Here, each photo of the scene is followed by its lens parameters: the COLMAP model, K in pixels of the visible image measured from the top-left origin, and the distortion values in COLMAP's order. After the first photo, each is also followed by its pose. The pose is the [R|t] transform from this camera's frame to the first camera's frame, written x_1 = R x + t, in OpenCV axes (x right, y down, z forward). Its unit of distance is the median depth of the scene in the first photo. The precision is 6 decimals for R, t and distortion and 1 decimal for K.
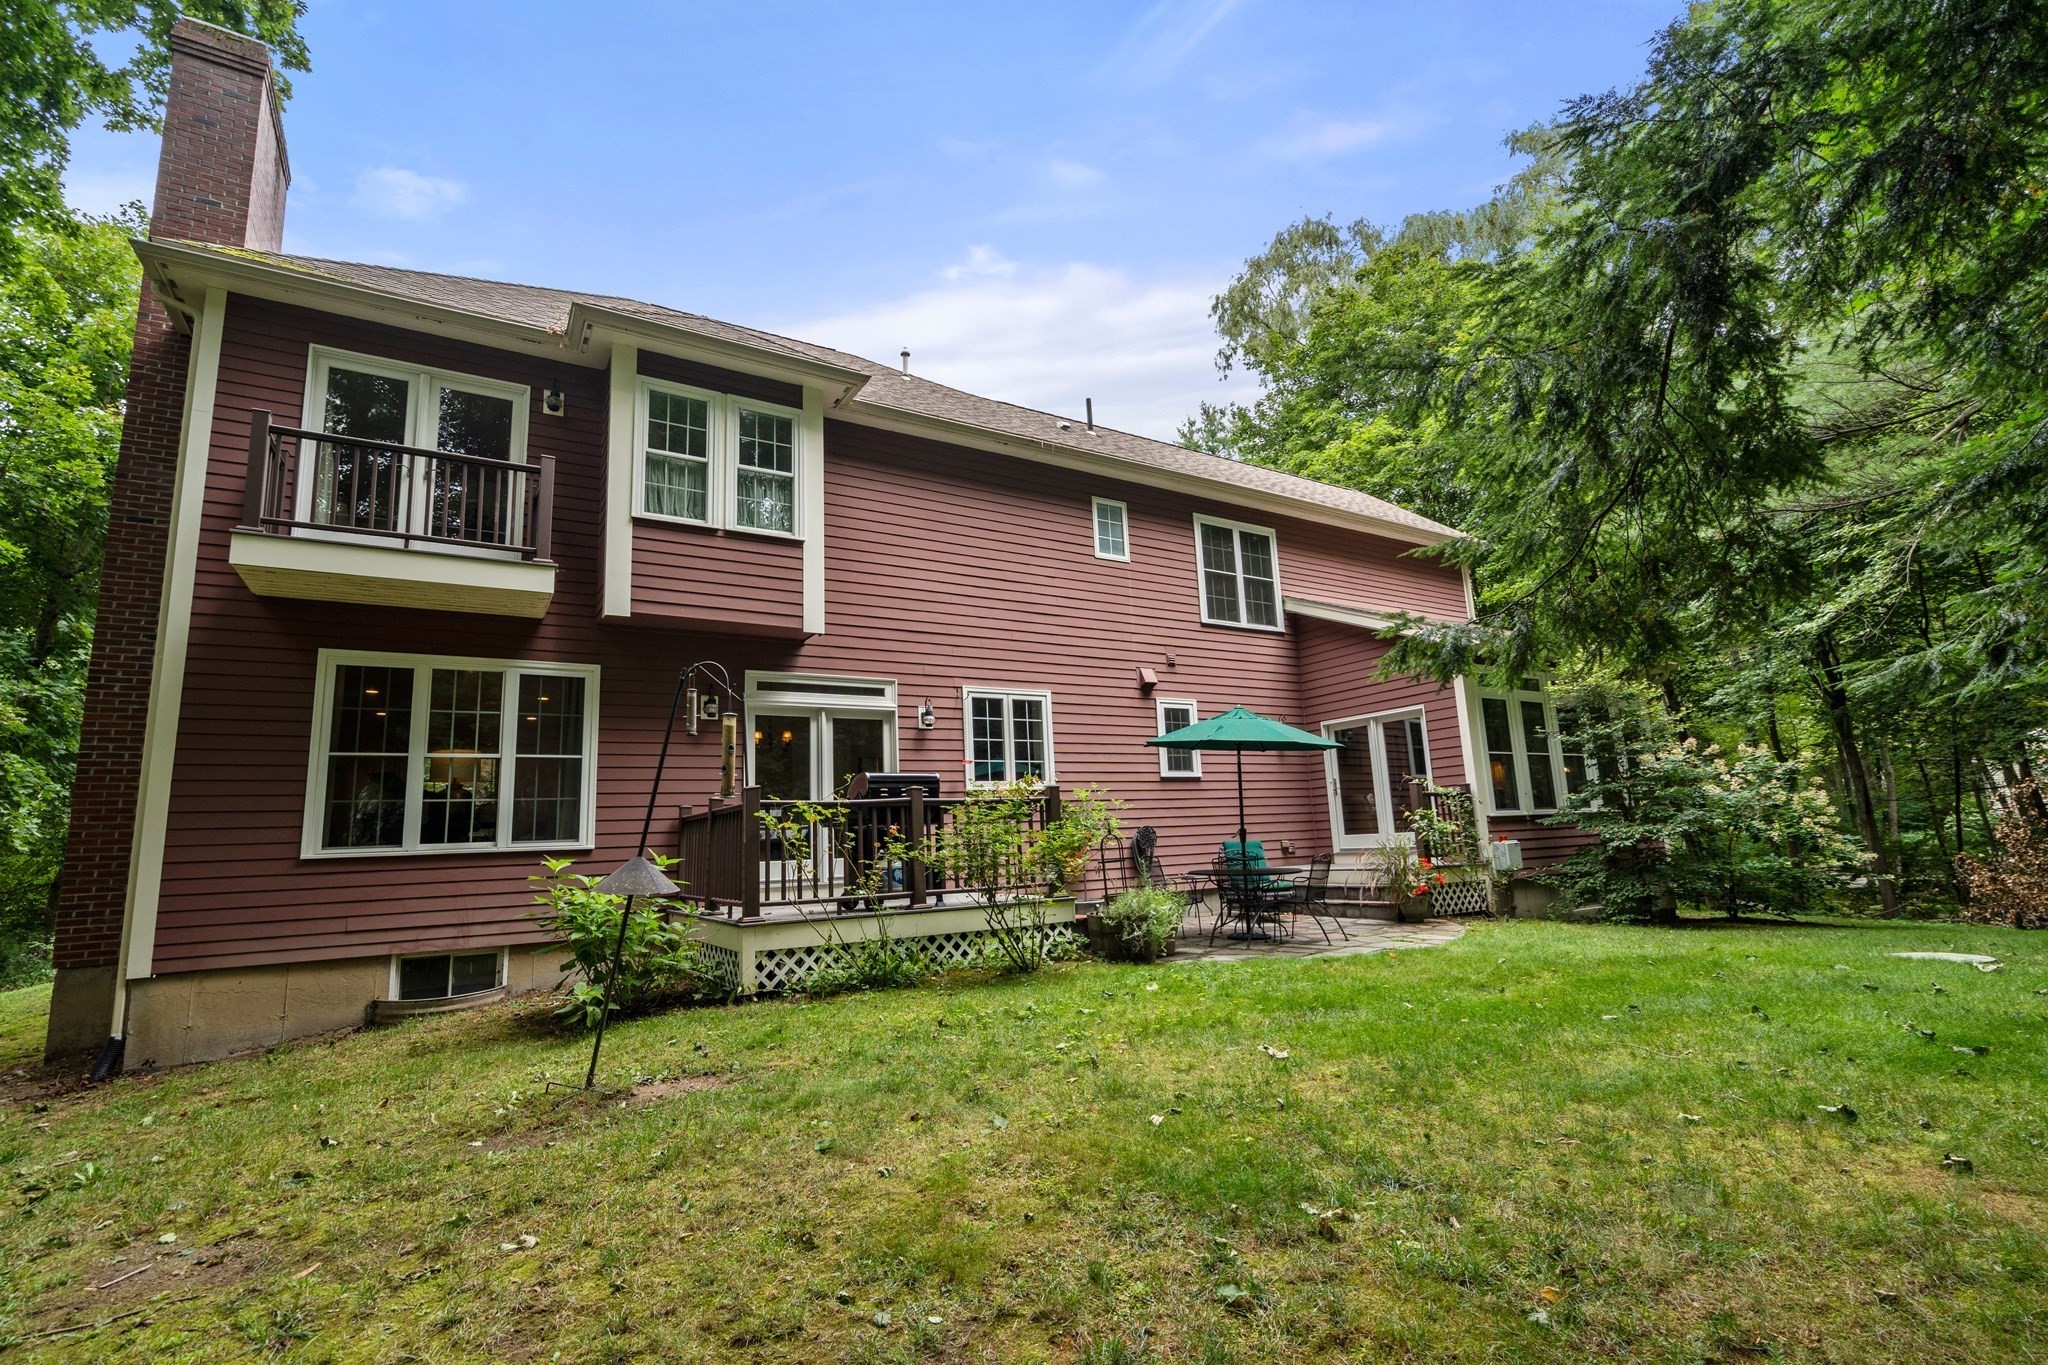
lens RADIAL K [[918.0, 0, 1019.4], [0, 918.0, 691.1], [0, 0, 1]] dist [-0.008973, 0.003299]
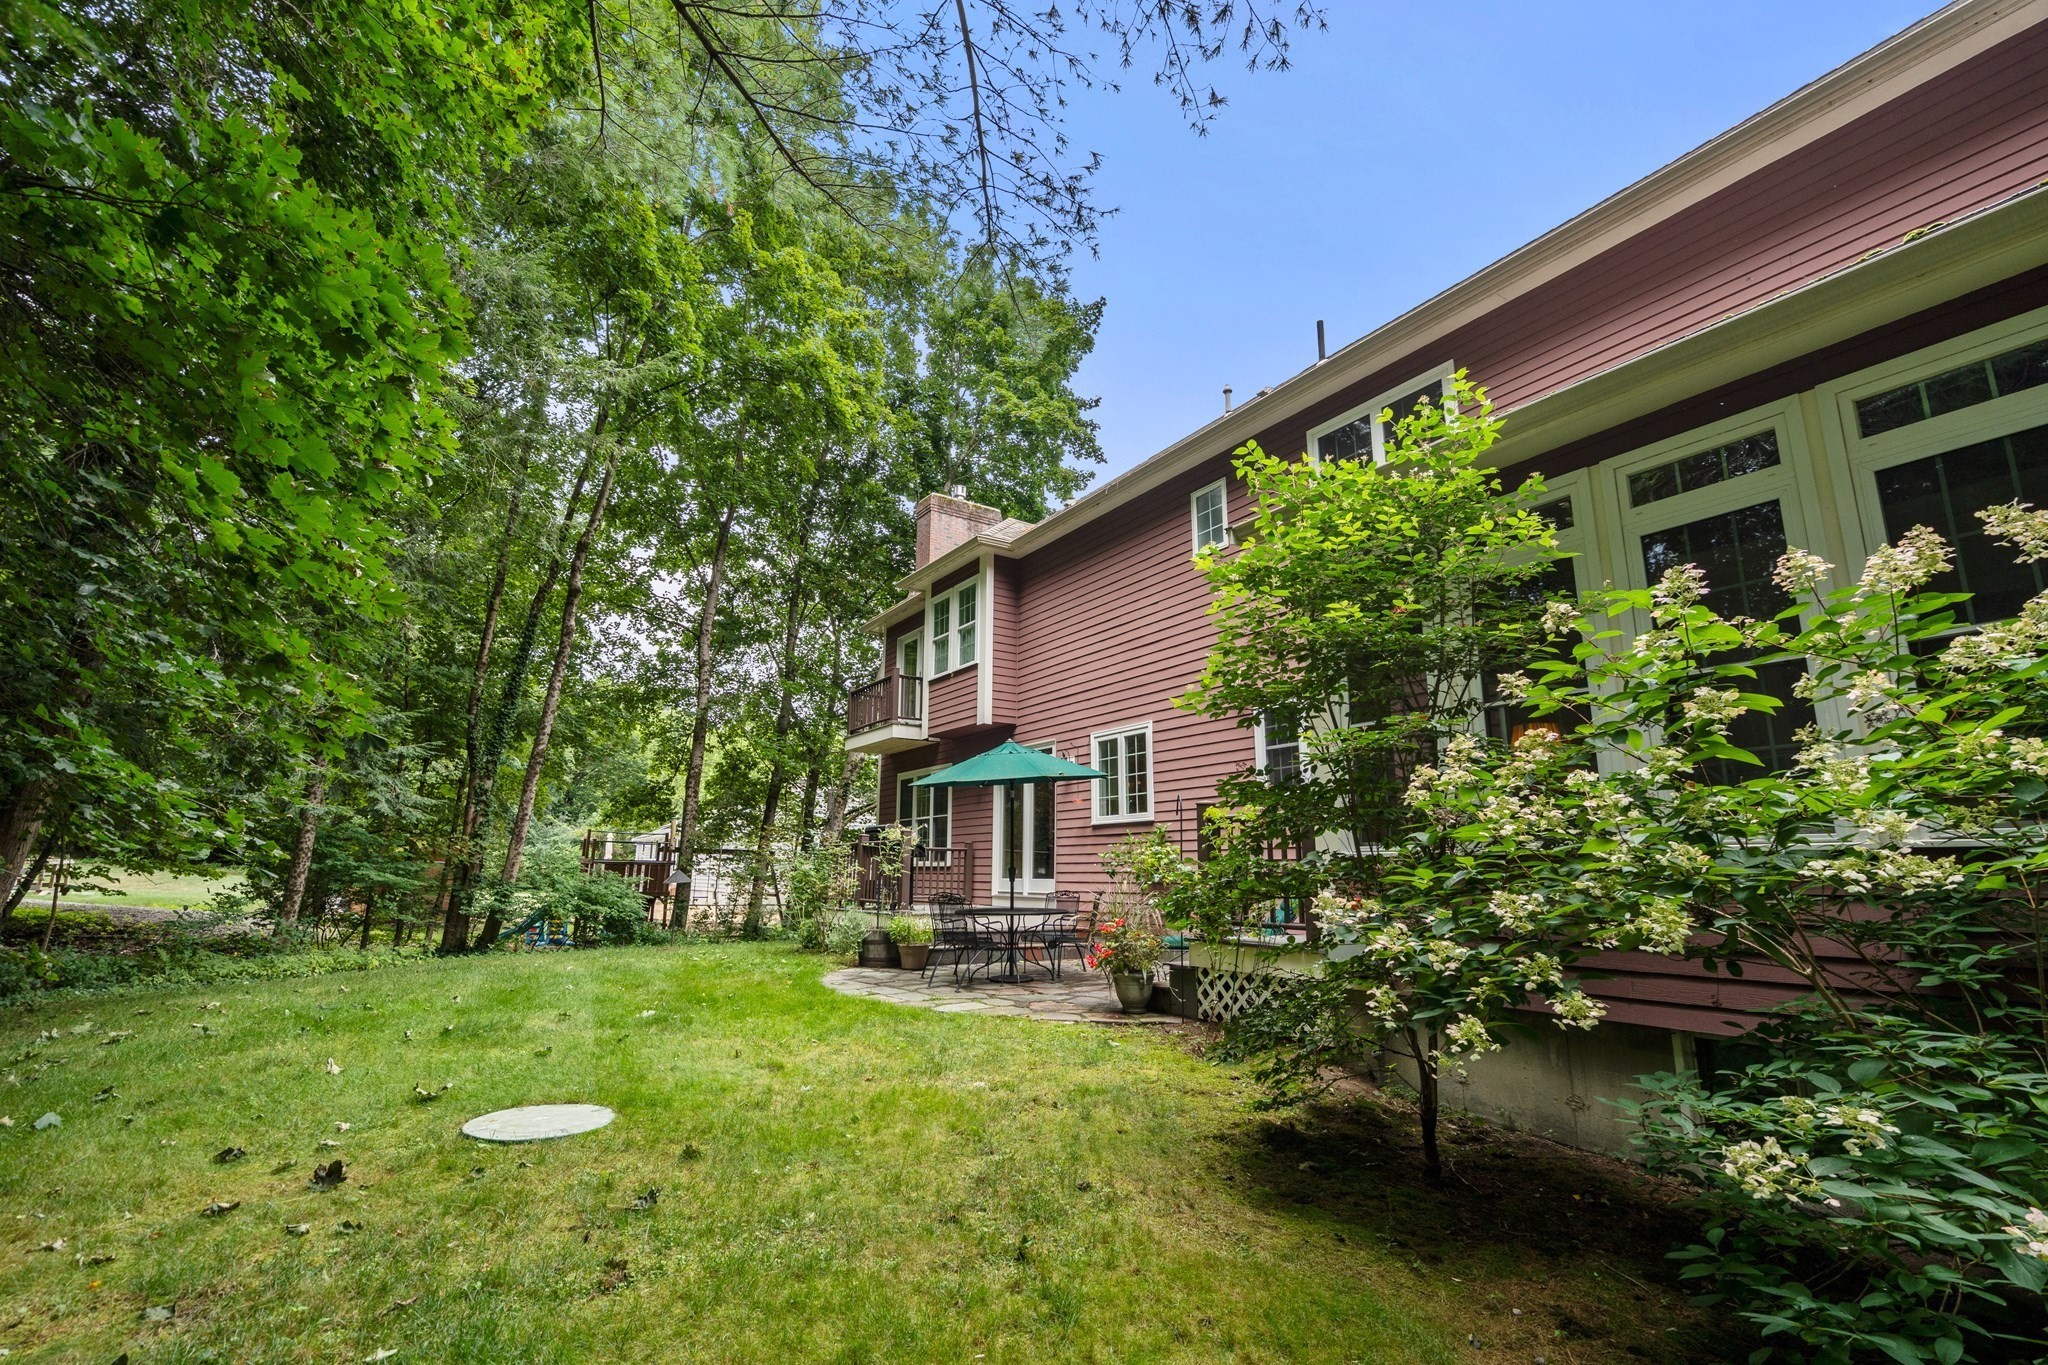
lens RADIAL K [[918.0, 0, 1016.7], [0, 918.0, 681.9], [0, 0, 1]] dist [-0.008973, 0.003299]
pose [[0.021792, -0.163529, -0.986298, 1.041004], [0.162509, 0.973991, -0.157898, 0.094510], [0.986466, -0.156842, 0.047800, 0.833702]]
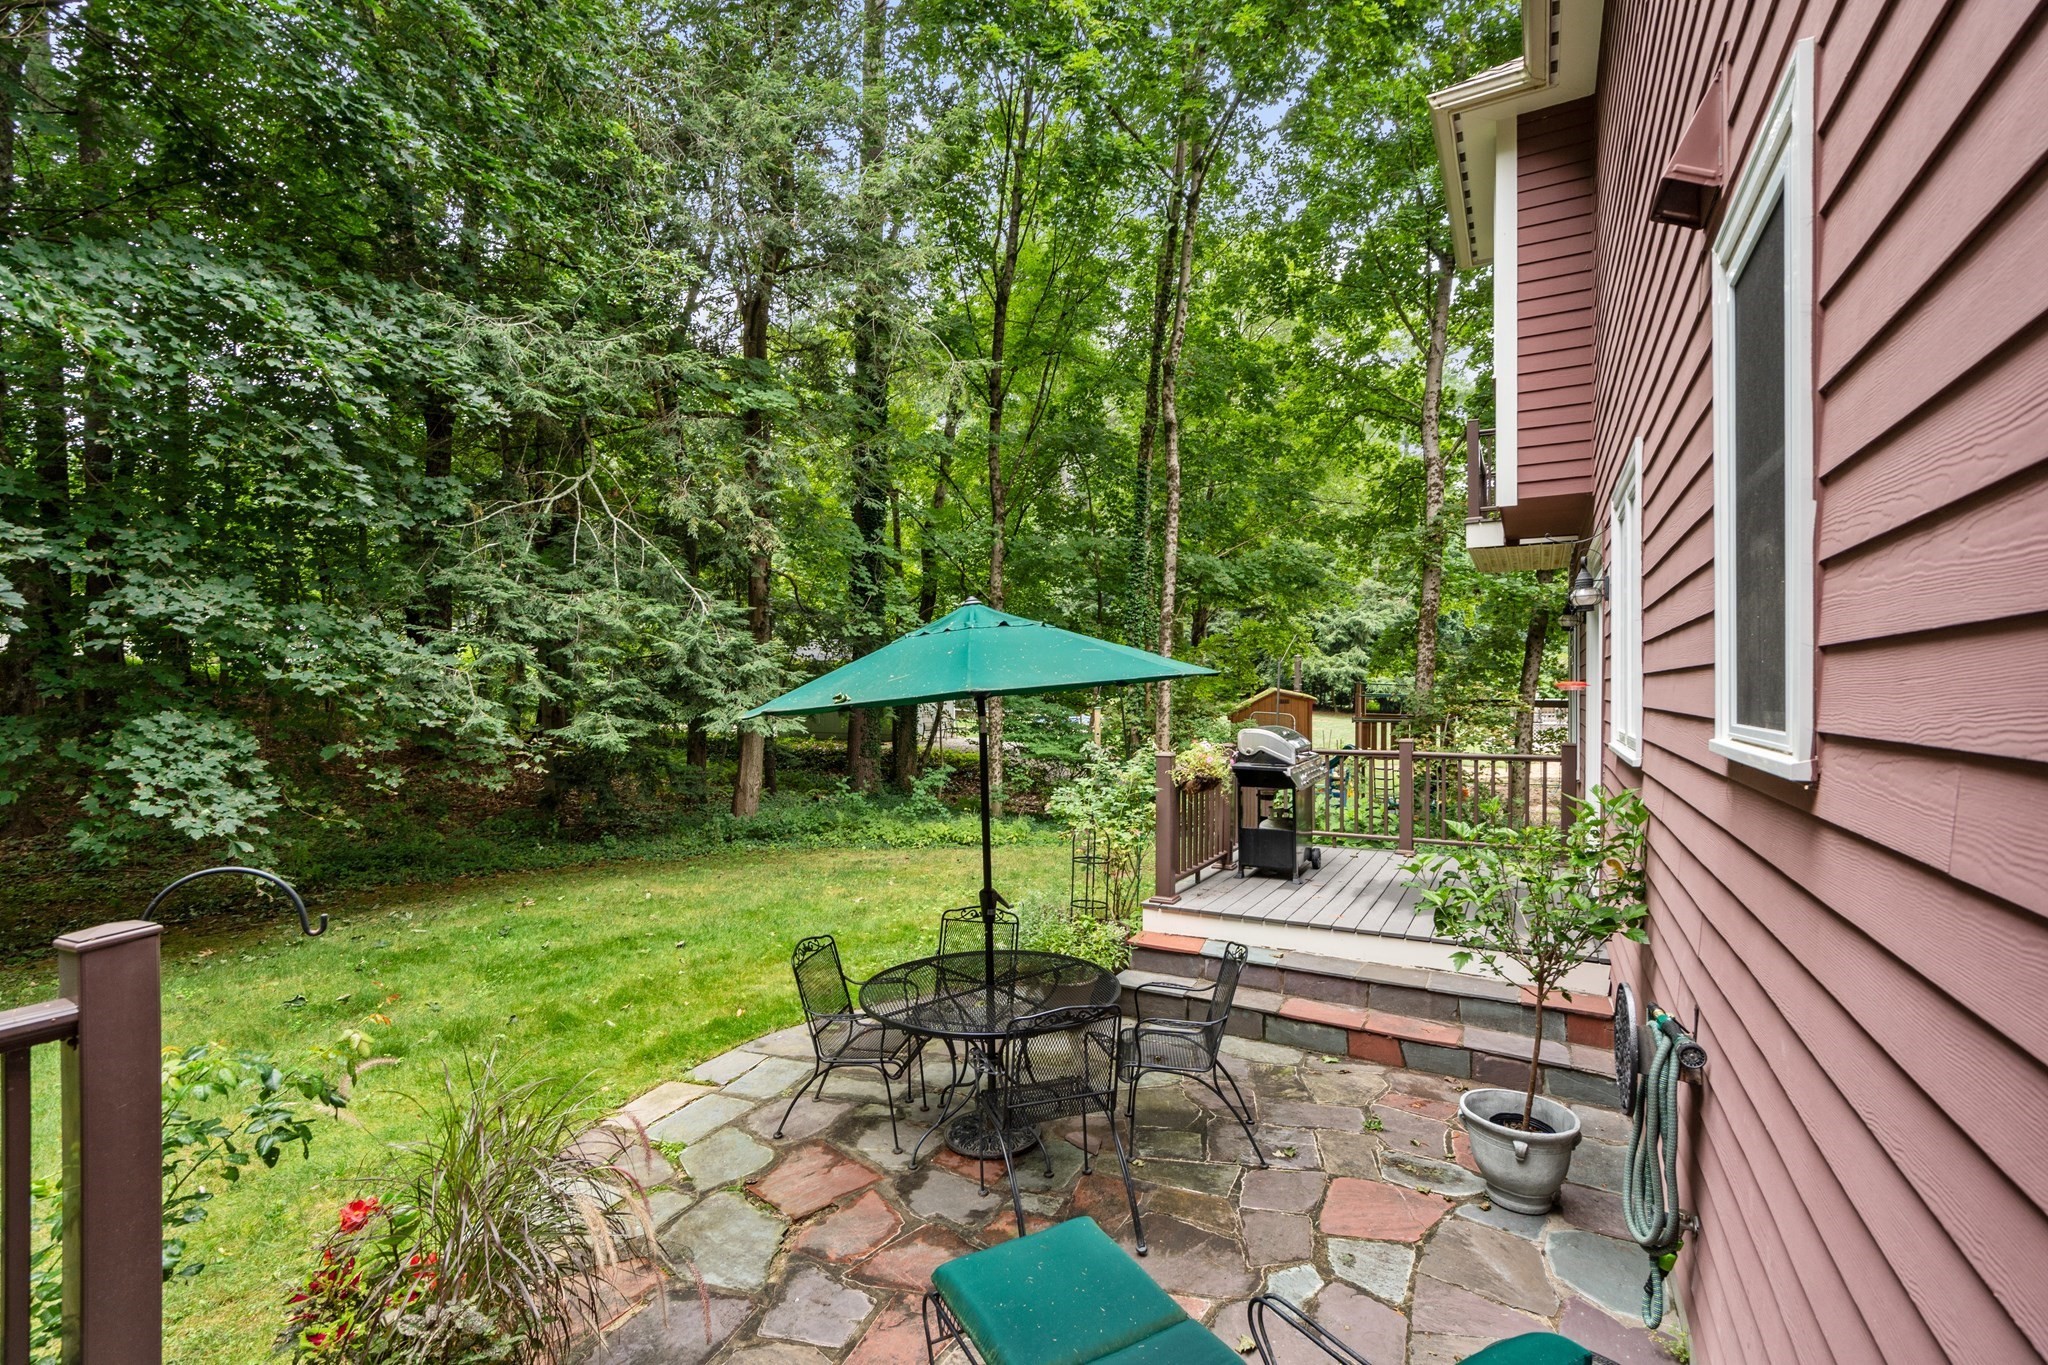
lens RADIAL K [[918.0, 0, 1012.5], [0, 918.0, 683.2], [0, 0, 1]] dist [-0.008973, 0.003299]
pose [[-0.873044, 0.042738, -0.485764, 0.366248], [0.122643, 0.983376, -0.133902, 0.095716], [0.471966, -0.176478, -0.863773, 1.172691]]
